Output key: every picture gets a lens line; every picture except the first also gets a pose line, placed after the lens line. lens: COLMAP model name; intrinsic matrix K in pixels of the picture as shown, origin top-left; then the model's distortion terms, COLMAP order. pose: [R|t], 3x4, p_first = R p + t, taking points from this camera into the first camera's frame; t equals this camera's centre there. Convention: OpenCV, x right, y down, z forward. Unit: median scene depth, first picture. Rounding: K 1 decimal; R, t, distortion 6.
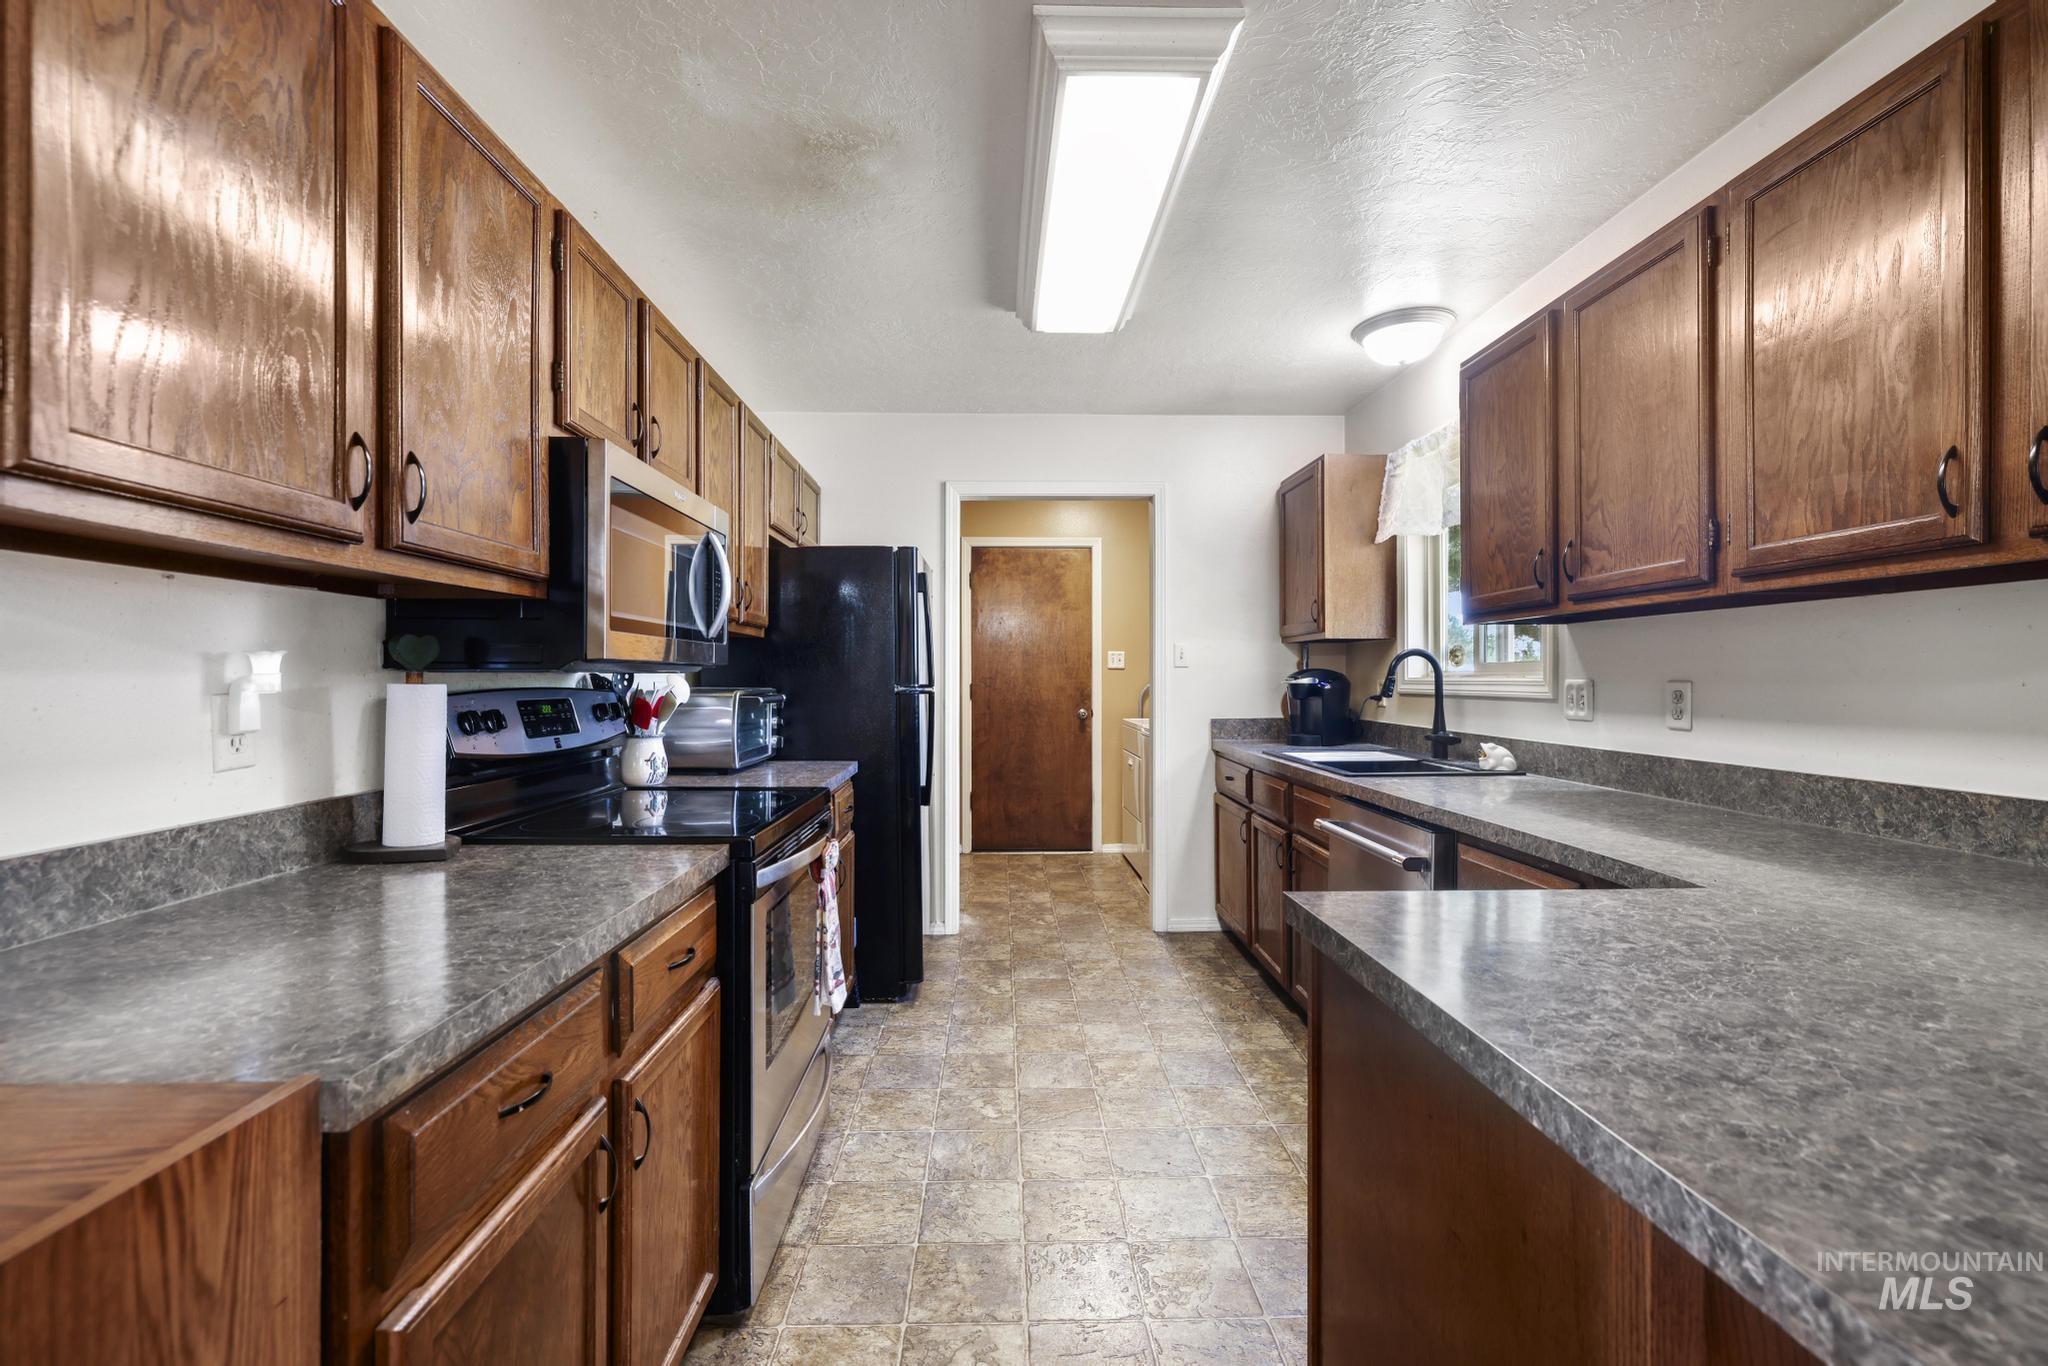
lens RADIAL K [[843.3, 0, 1025.3], [0, 843.3, 677.0], [0, 0, 1]] dist [-0.015323, 0.000977]
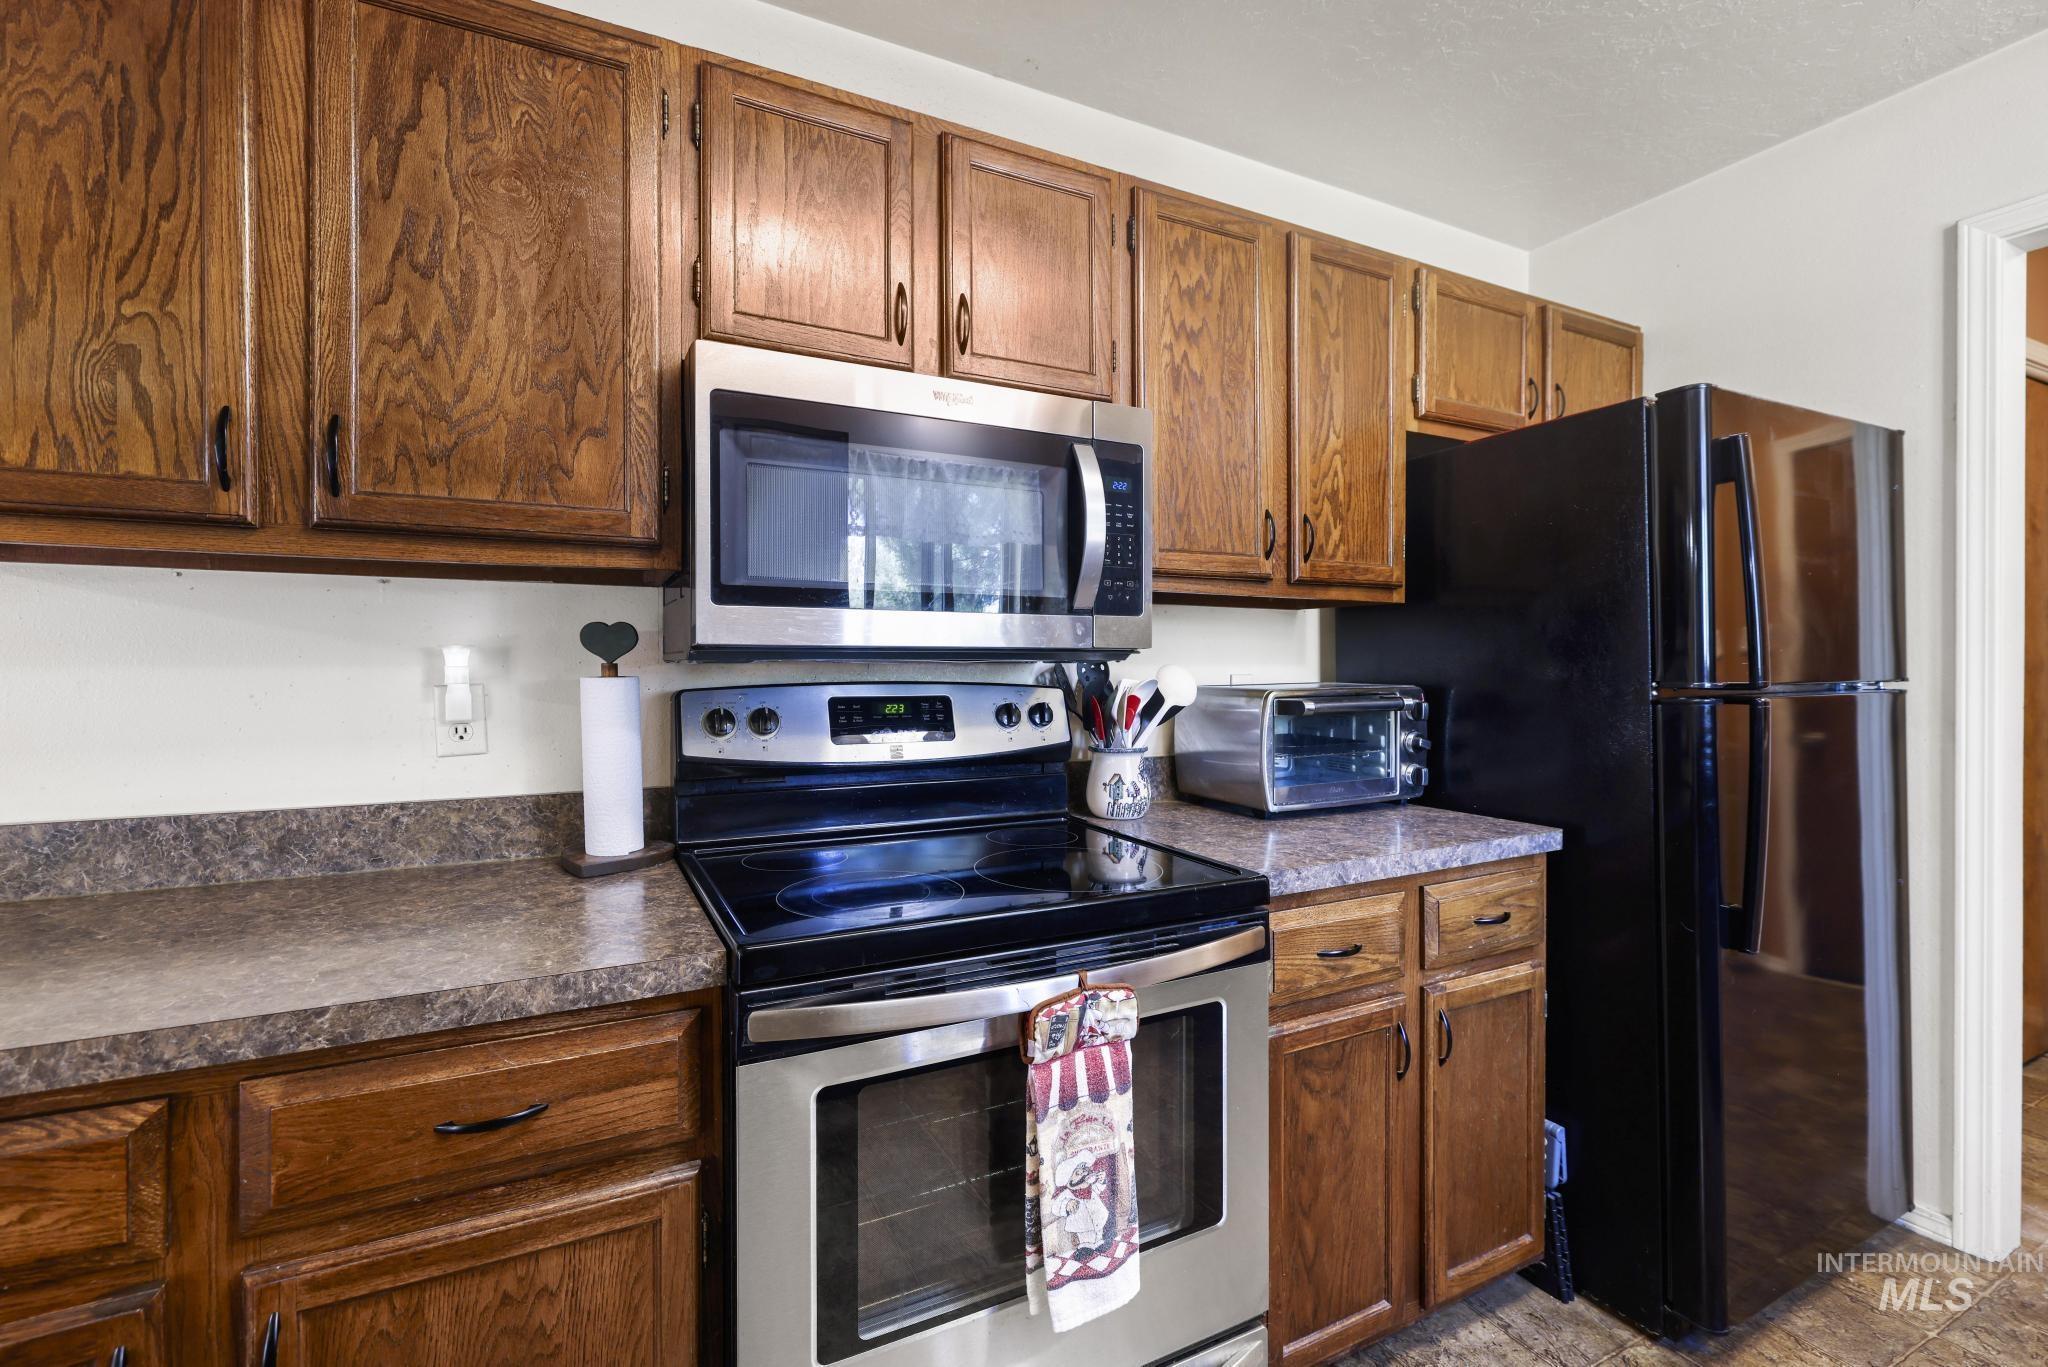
lens RADIAL K [[843.3, 0, 1041.6], [0, 843.3, 673.1], [0, 0, 1]] dist [-0.015323, 0.000977]
pose [[0.406581, -0.006722, -0.913590, 0.368196], [0.007347, 0.999965, -0.004088, 0.015098], [0.913585, -0.005050, 0.406616, 1.326137]]
